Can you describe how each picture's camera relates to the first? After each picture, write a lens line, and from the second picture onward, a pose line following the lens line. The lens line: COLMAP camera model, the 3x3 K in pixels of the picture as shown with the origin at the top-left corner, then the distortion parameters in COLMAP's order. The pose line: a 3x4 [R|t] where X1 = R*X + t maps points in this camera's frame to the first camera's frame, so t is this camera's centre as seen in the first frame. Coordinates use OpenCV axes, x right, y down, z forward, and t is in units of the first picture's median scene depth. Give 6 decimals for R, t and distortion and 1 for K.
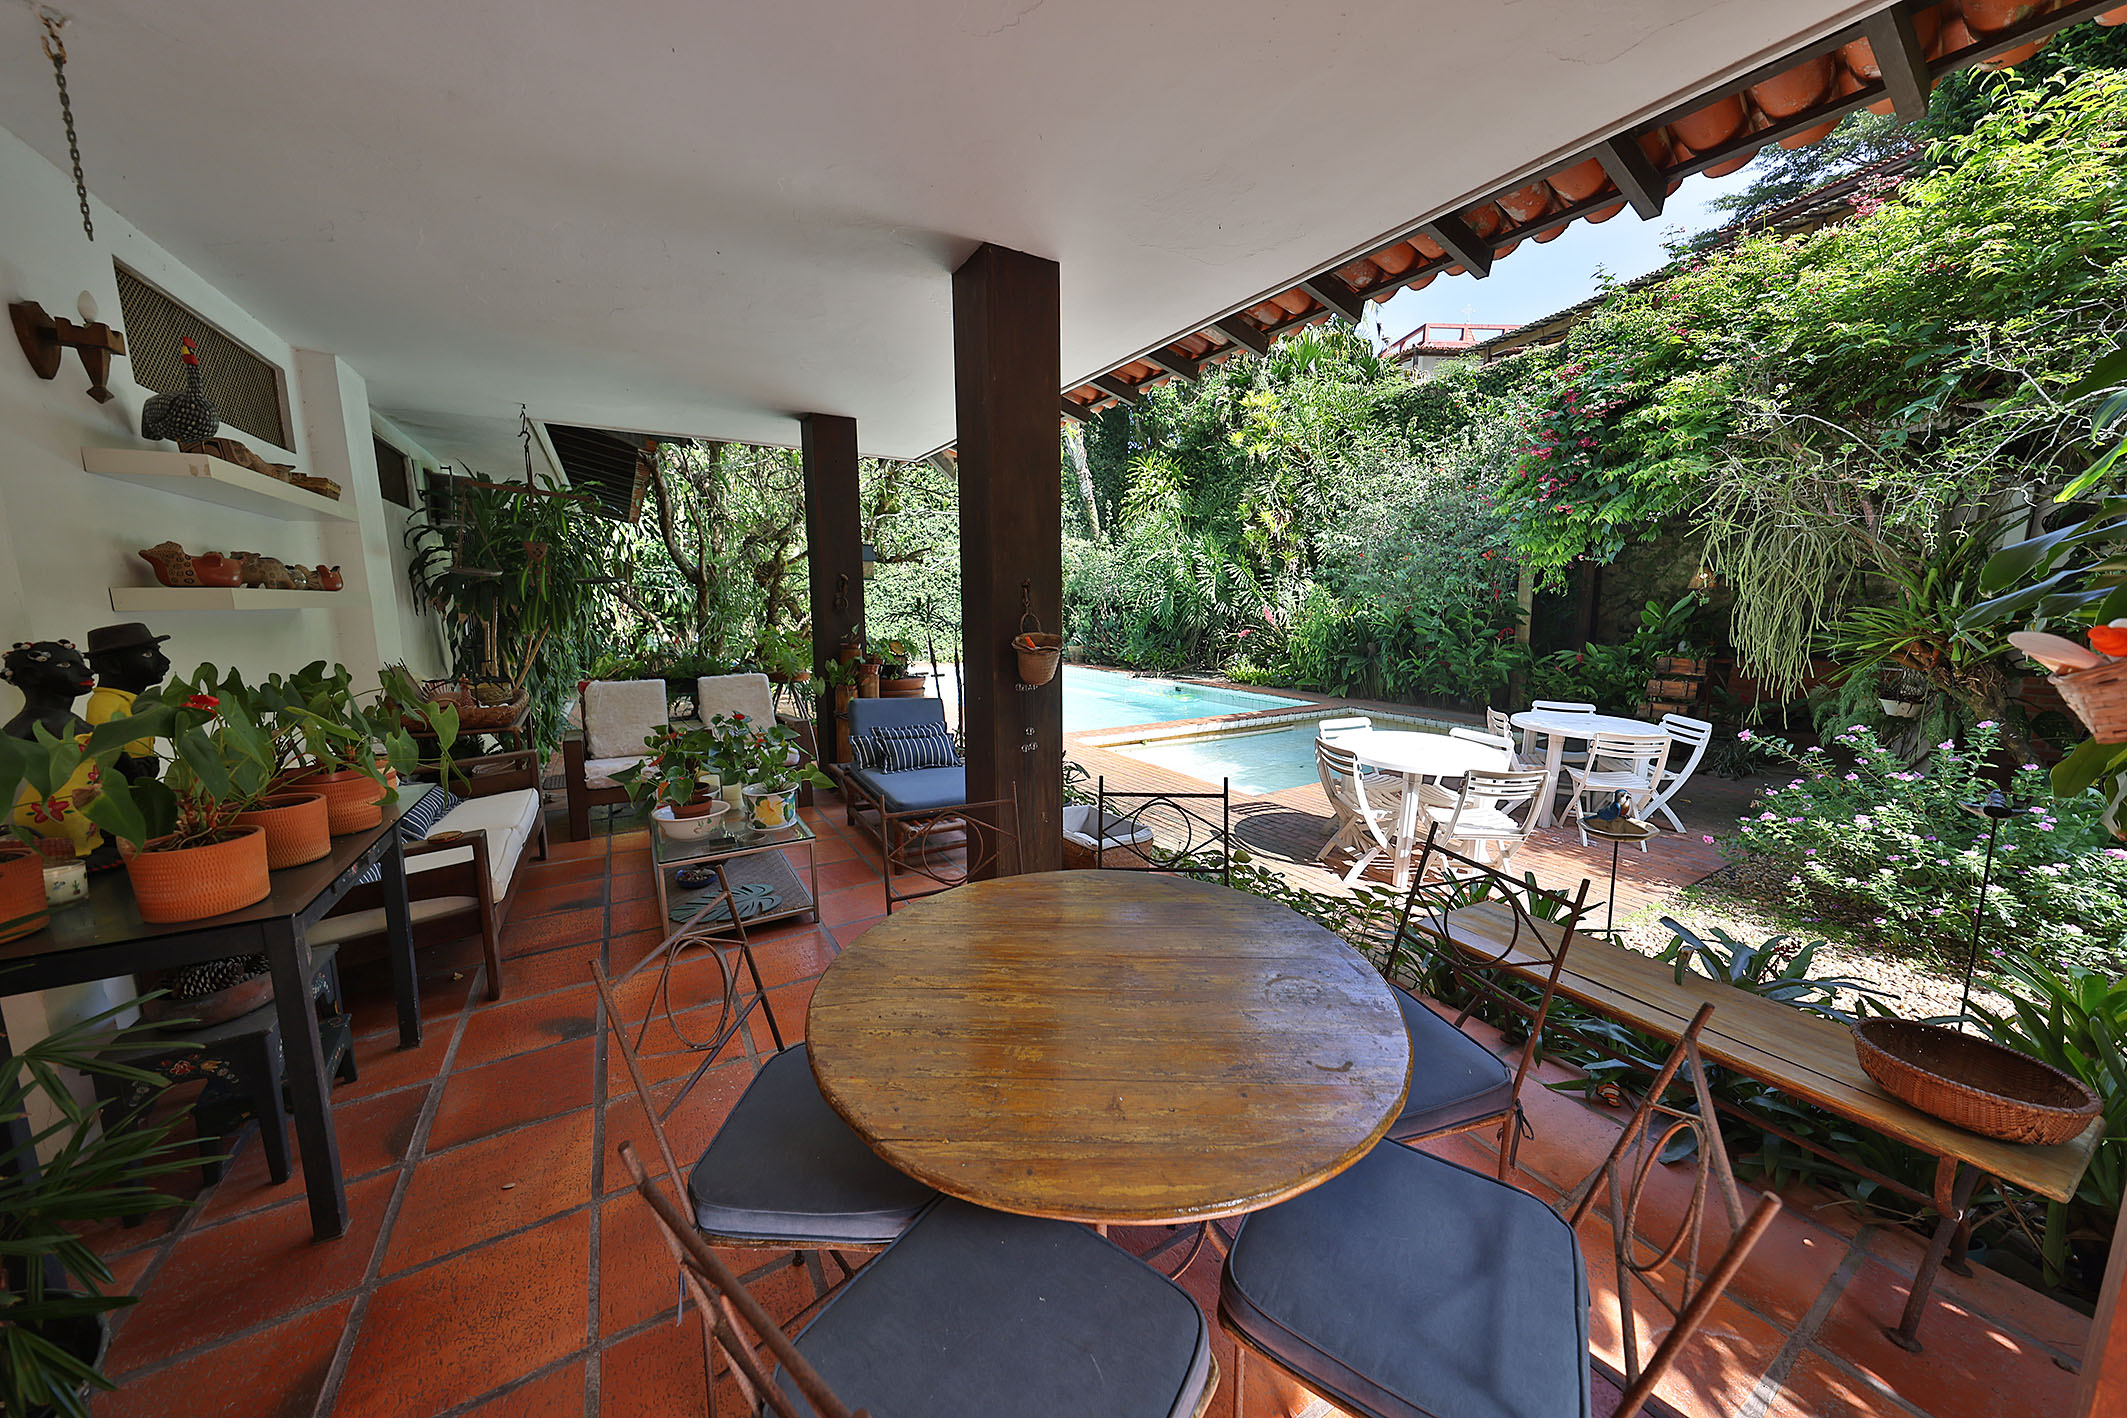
lens RADIAL K [[674.6, 0, 1045.8], [0, 674.6, 708.0], [0, 0, 1]] dist [0.000029, -0.000005]
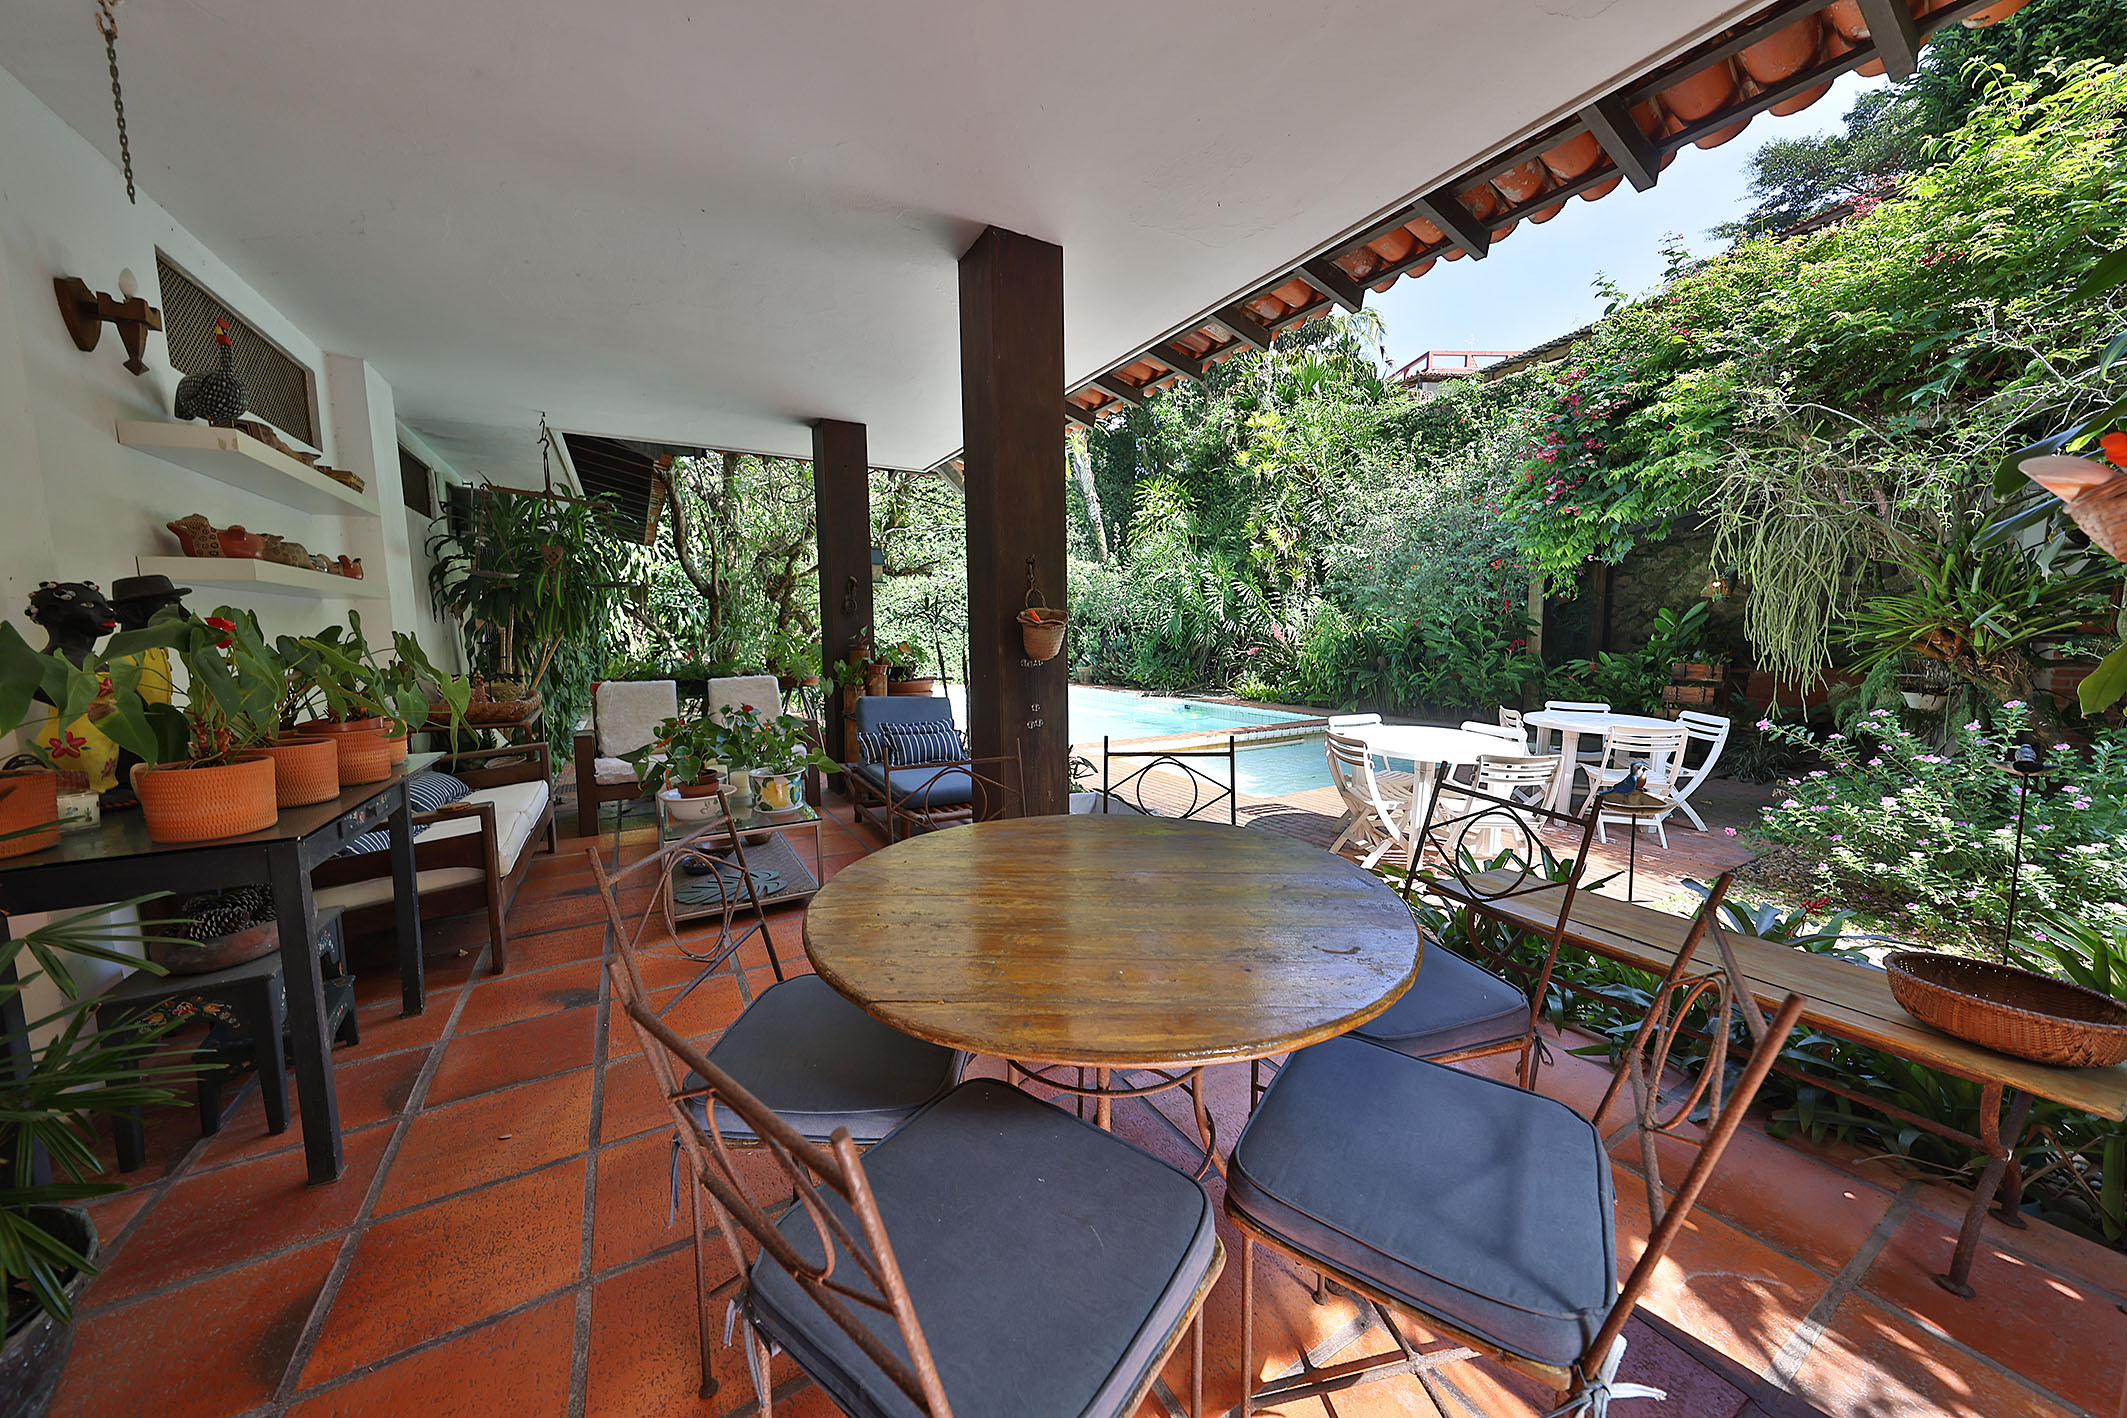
lens RADIAL K [[674.6, 0, 1045.8], [0, 674.6, 708.0], [0, 0, 1]] dist [0.000029, -0.000005]
pose [[0.999891, -0.004546, -0.014044, 0.003606], [0.004028, 0.999318, -0.036695, 0.048232], [0.014201, 0.036634, 0.999228, 0.001699]]
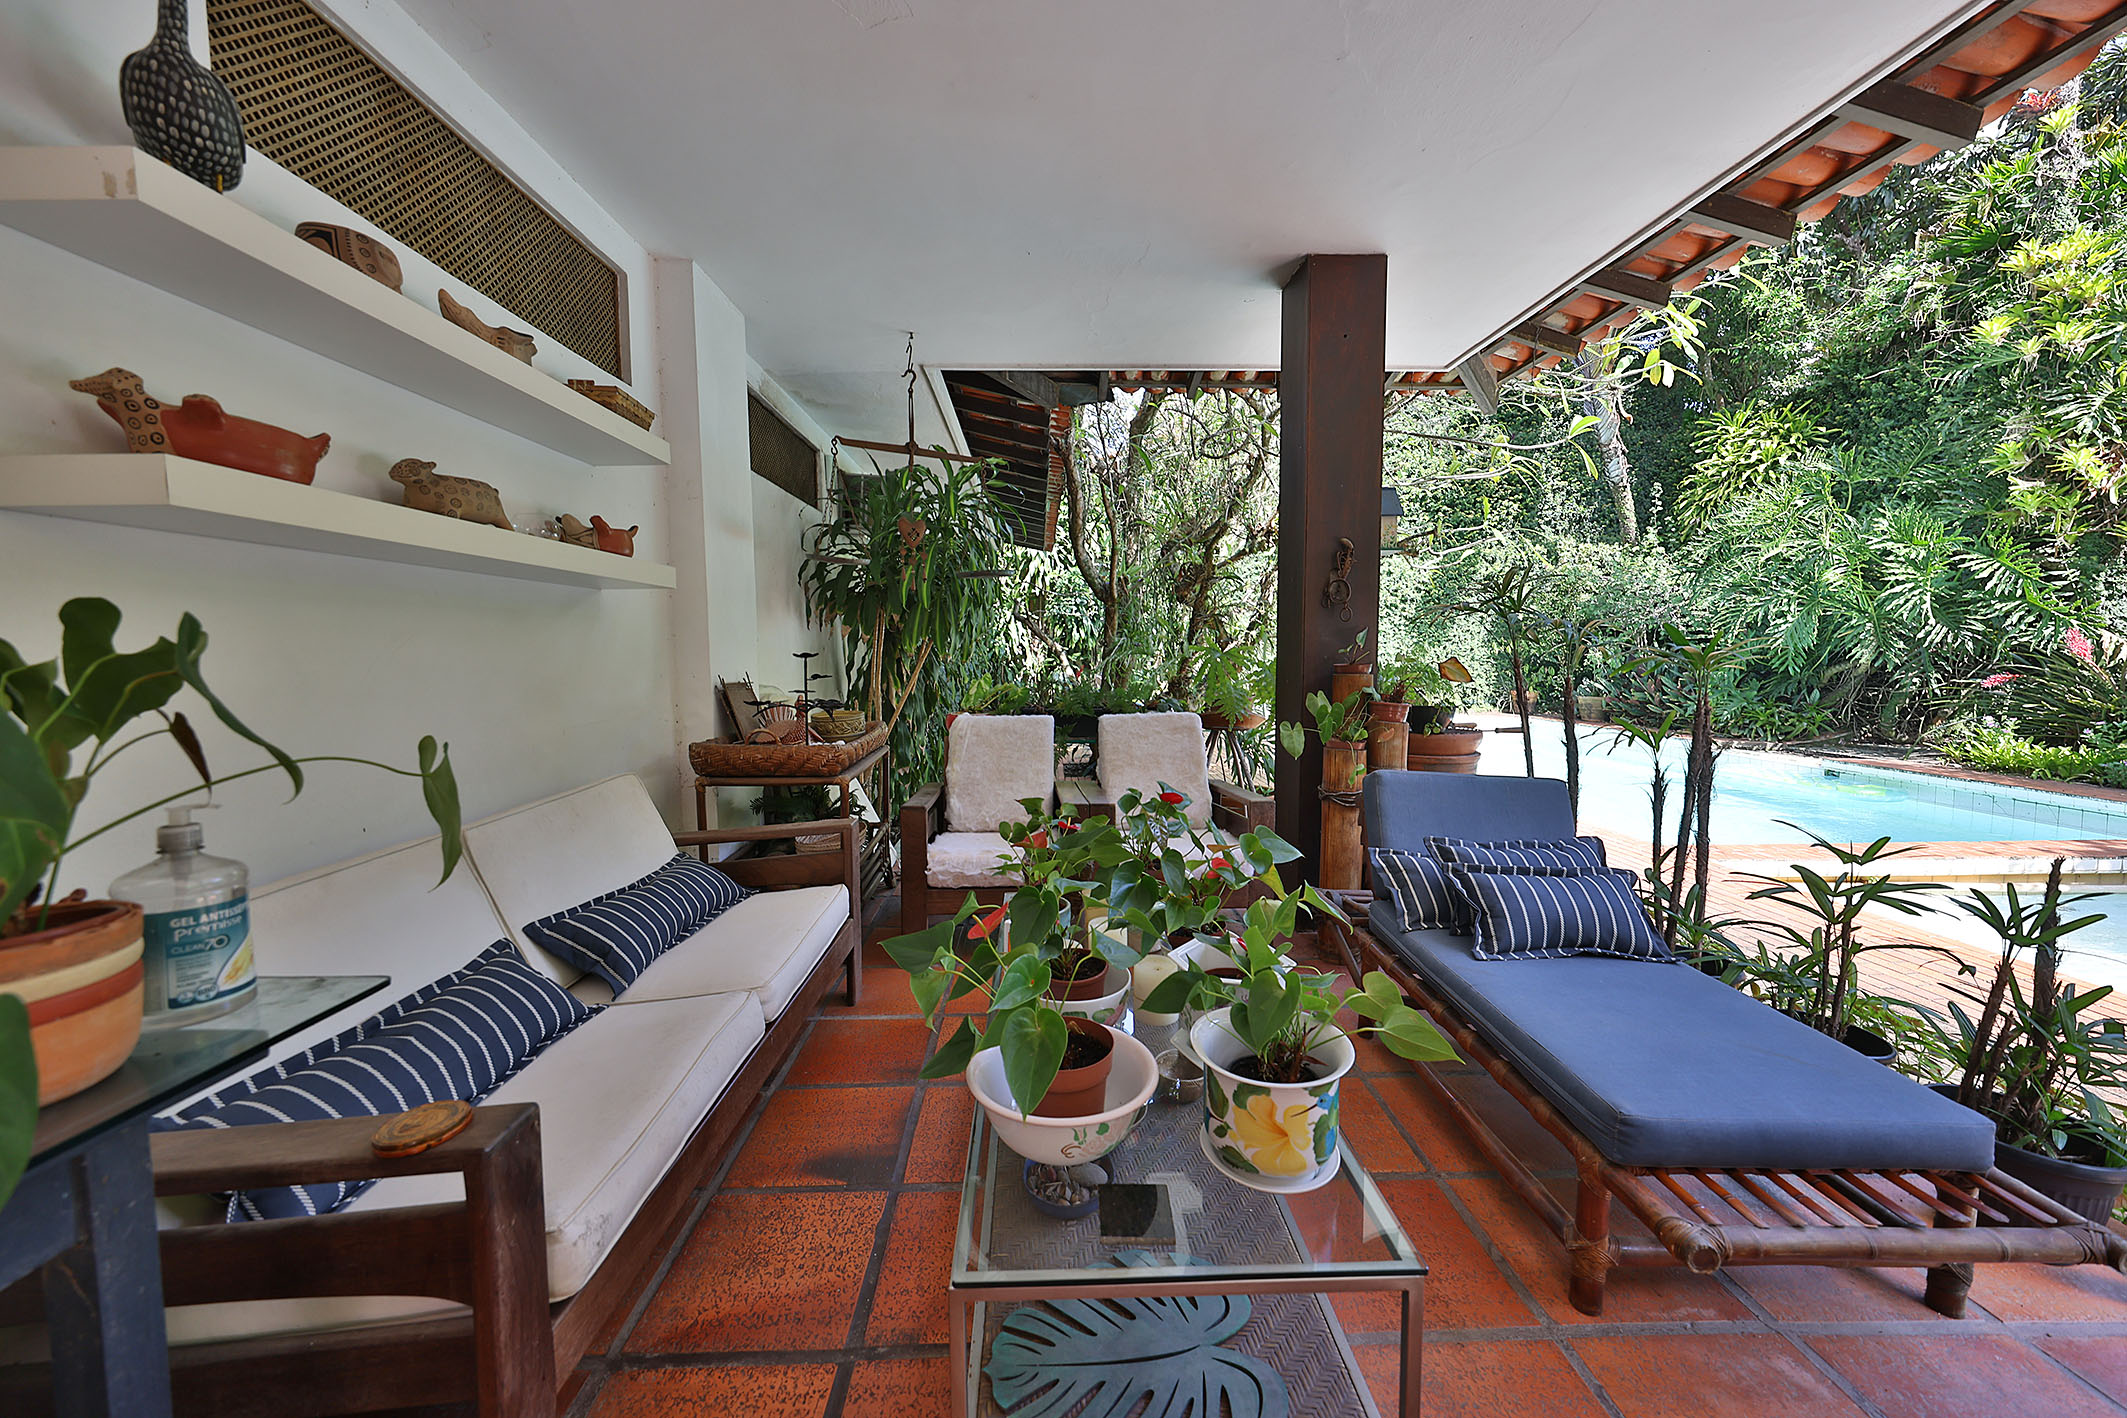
lens RADIAL K [[775.3, 0, 1063.5], [0, 775.3, 709.0], [0, 0, 1]] dist [0.001159, 0.000061]
pose [[0.866447, 0.035441, -0.498010, -0.237291], [-0.069984, 0.996251, -0.050861, -0.015140], [0.494341, 0.078921, 0.865678, 0.458625]]
